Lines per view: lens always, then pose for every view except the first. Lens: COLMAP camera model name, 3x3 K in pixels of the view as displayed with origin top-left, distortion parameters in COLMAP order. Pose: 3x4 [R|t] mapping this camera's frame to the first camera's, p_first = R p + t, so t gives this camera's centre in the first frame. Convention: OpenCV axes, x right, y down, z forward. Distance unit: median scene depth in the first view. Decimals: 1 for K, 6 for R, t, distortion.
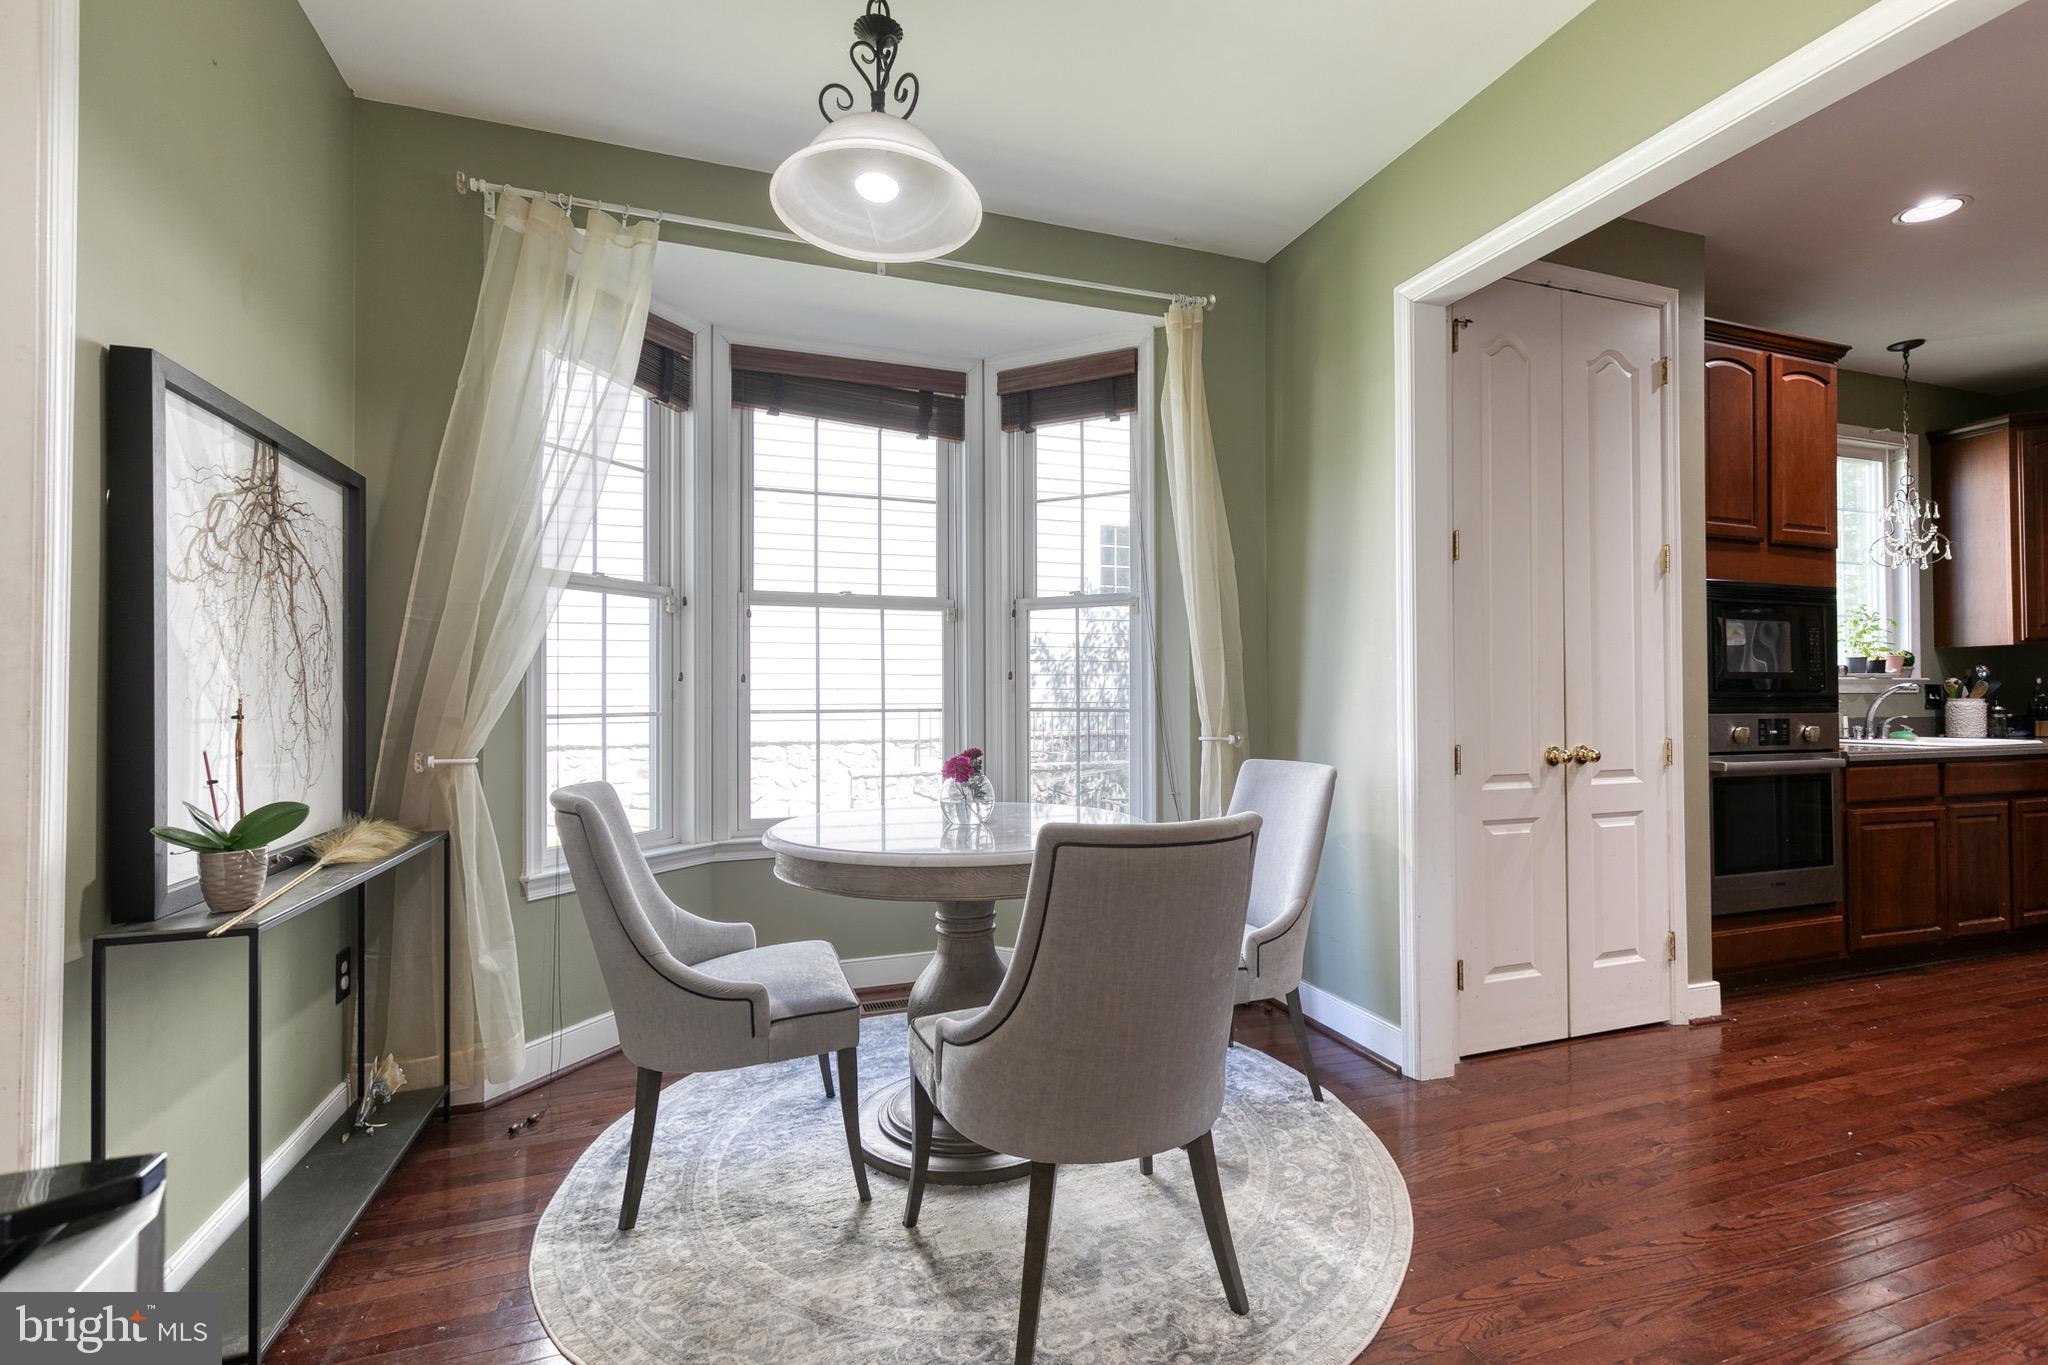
lens RADIAL K [[916.1, 0, 1052.3], [0, 916.1, 683.9], [0, 0, 1]] dist [0.007779, -0.001441]
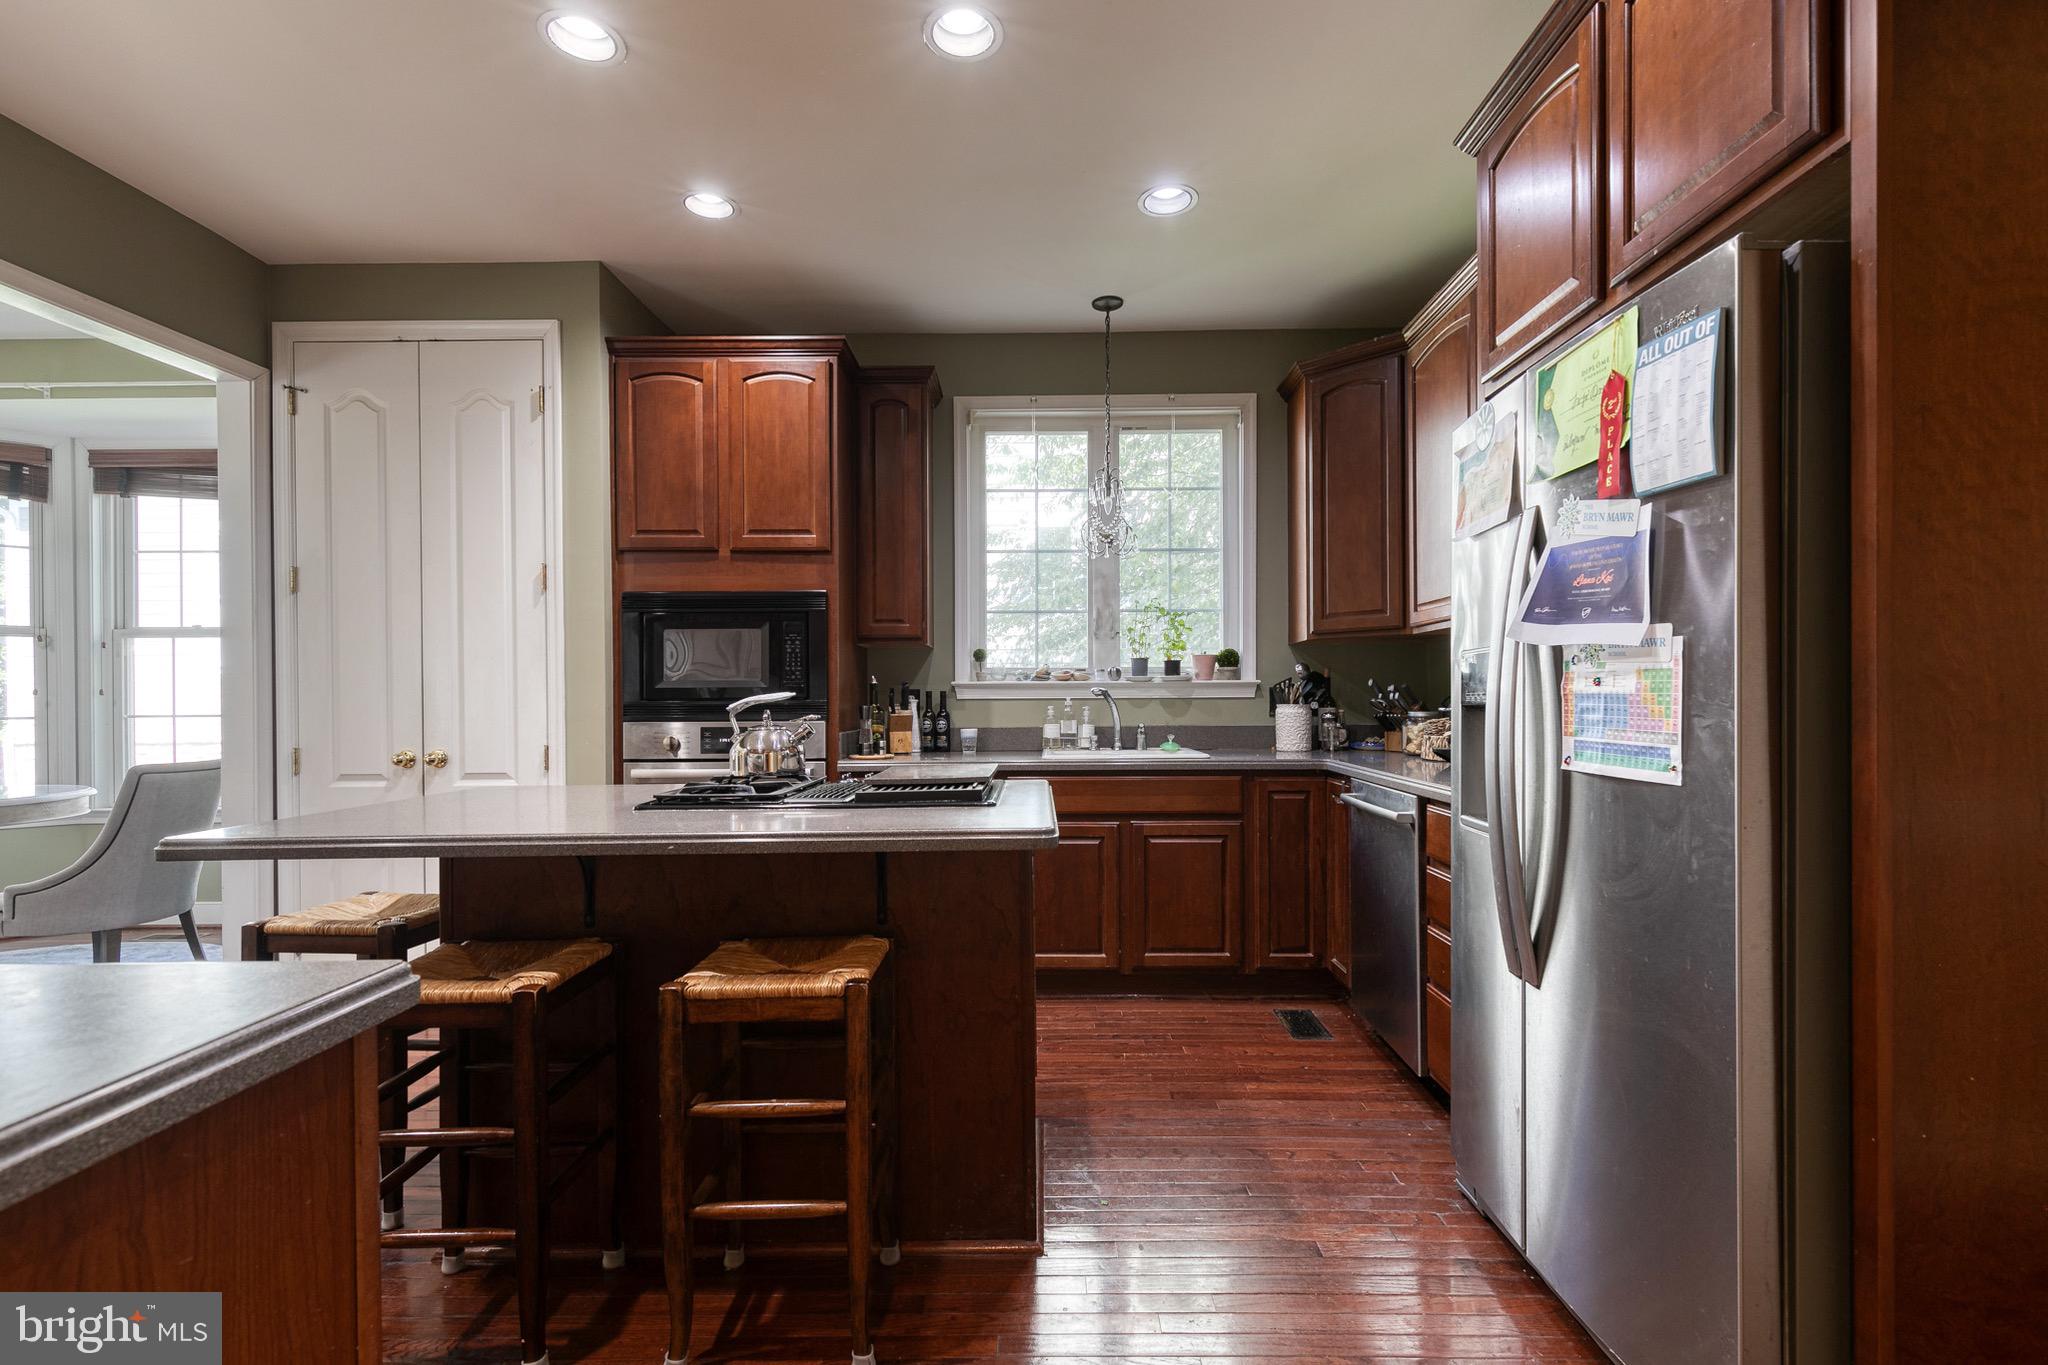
lens RADIAL K [[916.1, 0, 1041.5], [0, 916.1, 703.1], [0, 0, 1]] dist [0.007779, -0.001441]
pose [[0.939781, -0.000014, -0.341776, 1.472633], [0.007011, 0.999790, 0.019237, -0.005077], [0.341704, -0.020475, 0.939584, 0.187225]]
